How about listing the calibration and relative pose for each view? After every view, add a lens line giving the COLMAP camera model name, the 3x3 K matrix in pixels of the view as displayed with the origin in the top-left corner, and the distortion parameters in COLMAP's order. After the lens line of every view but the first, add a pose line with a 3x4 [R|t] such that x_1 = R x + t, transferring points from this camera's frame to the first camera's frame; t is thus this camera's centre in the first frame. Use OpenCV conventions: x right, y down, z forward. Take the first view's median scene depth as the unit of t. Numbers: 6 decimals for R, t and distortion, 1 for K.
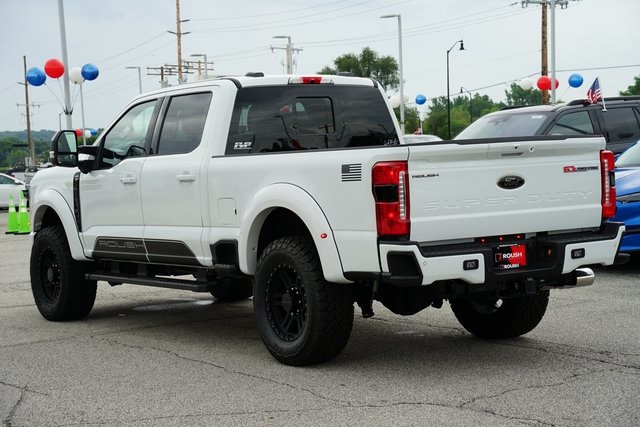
lens RADIAL K [[1388.3, 0, 319.3], [0, 1388.3, 214.7], [0, 0, 1]] dist [0.196491, 0.000000]
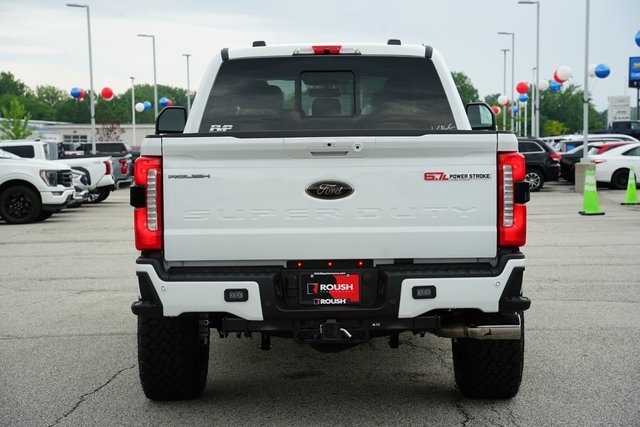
lens RADIAL K [[1510.8, 0, 319.9], [0, 1510.8, 212.8], [0, 0, 1]] dist [0.119240, 0.000000]
pose [[0.854050, 0.059331, -0.516796, 0.550401], [-0.050318, 0.998238, 0.031450, -0.036304], [0.517751, -0.000856, 0.855531, 0.296781]]
